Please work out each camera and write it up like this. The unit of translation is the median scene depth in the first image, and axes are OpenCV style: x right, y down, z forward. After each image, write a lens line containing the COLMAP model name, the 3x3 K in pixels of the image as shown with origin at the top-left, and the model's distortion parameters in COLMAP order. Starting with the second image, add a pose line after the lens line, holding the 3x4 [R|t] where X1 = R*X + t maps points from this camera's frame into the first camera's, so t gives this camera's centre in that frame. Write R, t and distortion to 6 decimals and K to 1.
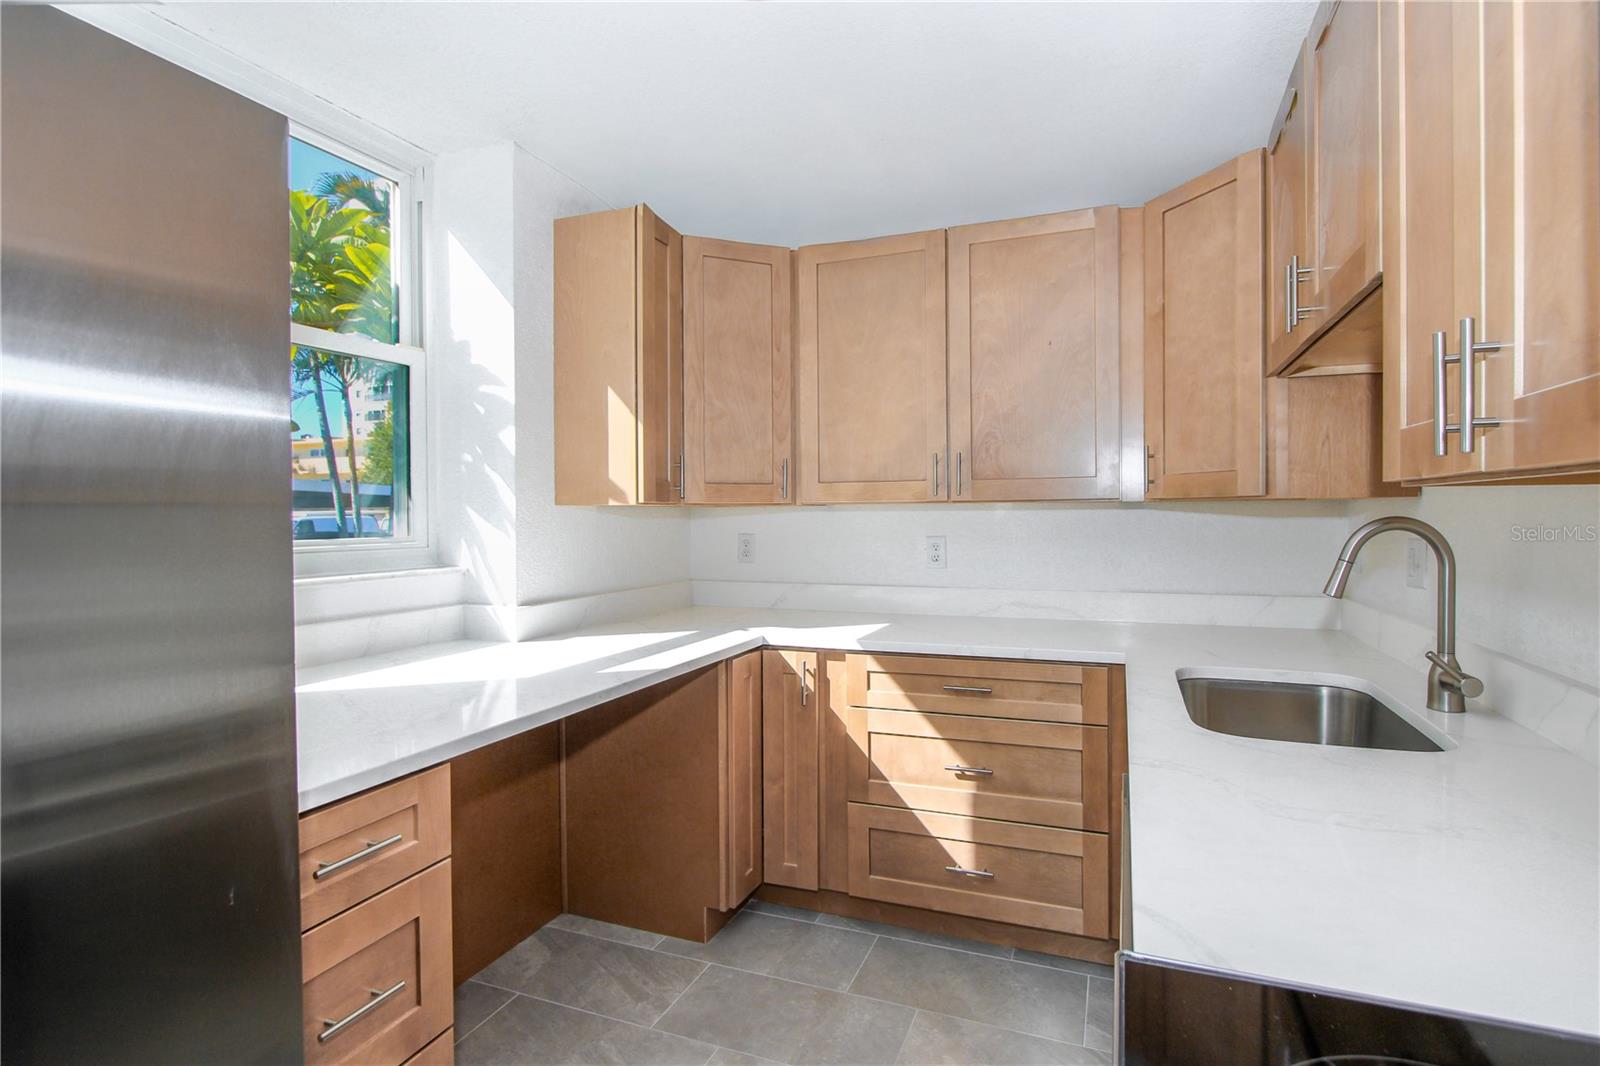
lens RADIAL K [[783.4, 0, 807.8], [0, 783.4, 524.7], [0, 0, 1]] dist [0.006159, 0.000717]
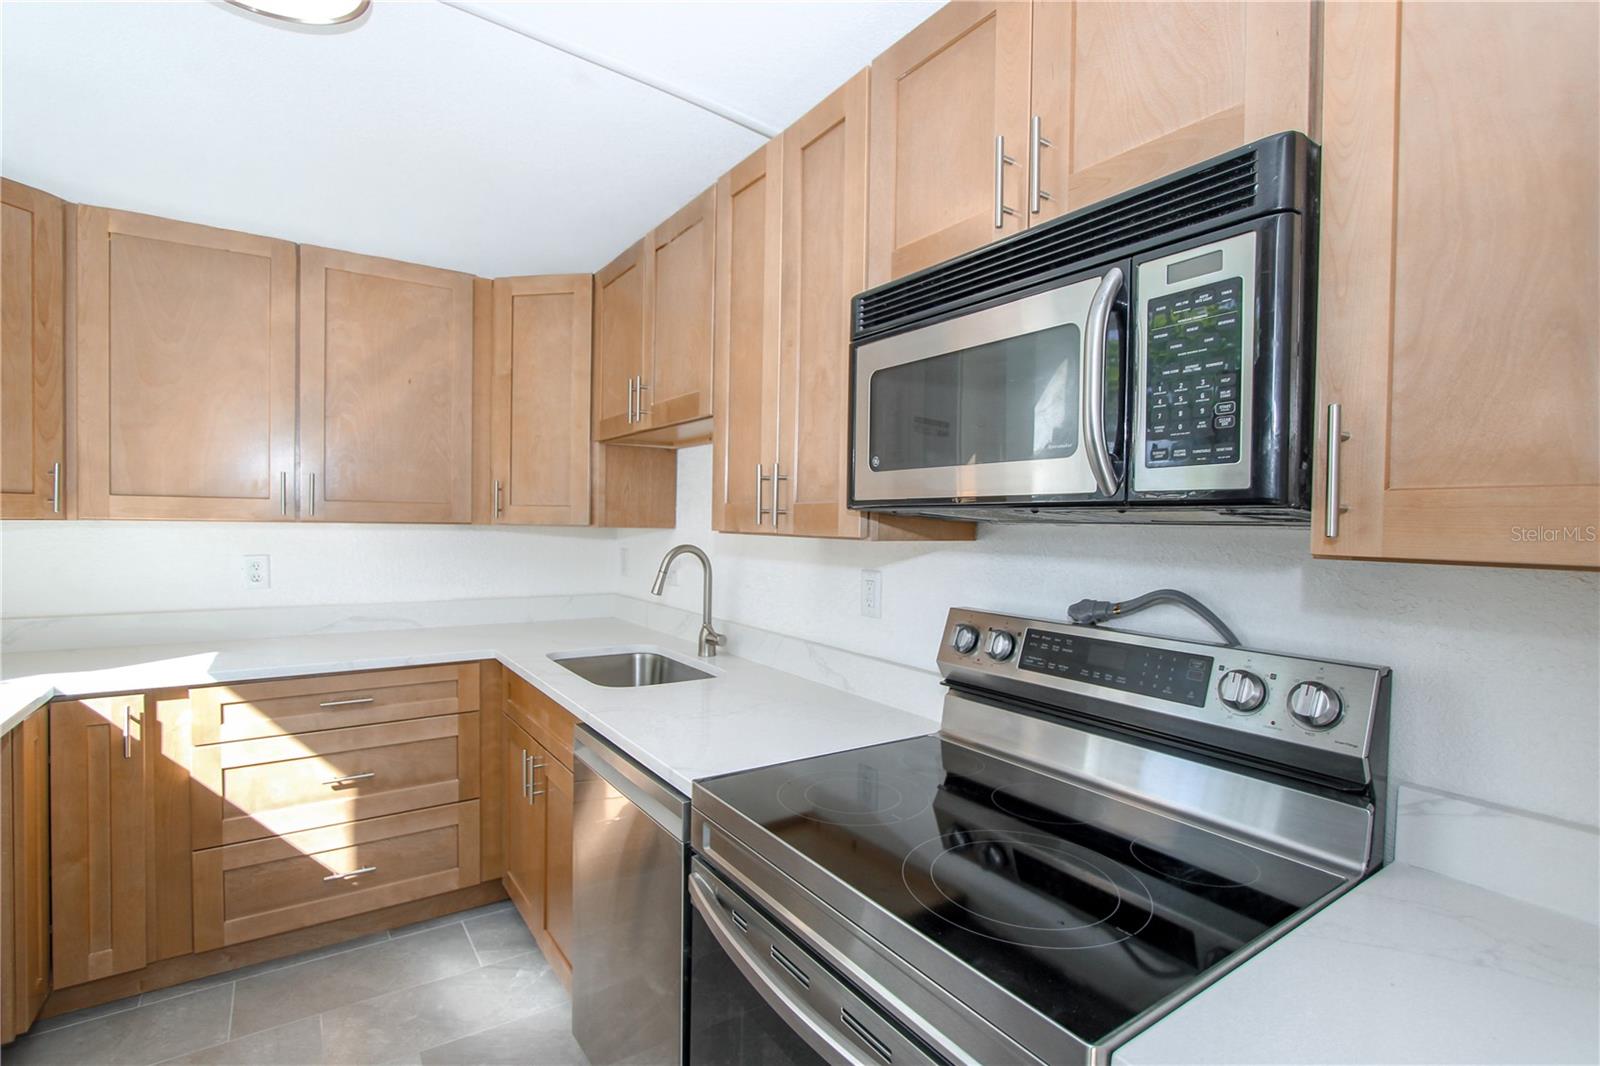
lens RADIAL K [[750.1, 0, 802.8], [0, 750.1, 536.3], [0, 0, 1]] dist [-0.001191, 0.000577]
pose [[0.579403, 0.001189, 0.815040, -0.256693], [-0.008444, 0.999954, 0.004544, -0.023147], [-0.814998, -0.009515, 0.579386, -0.078734]]
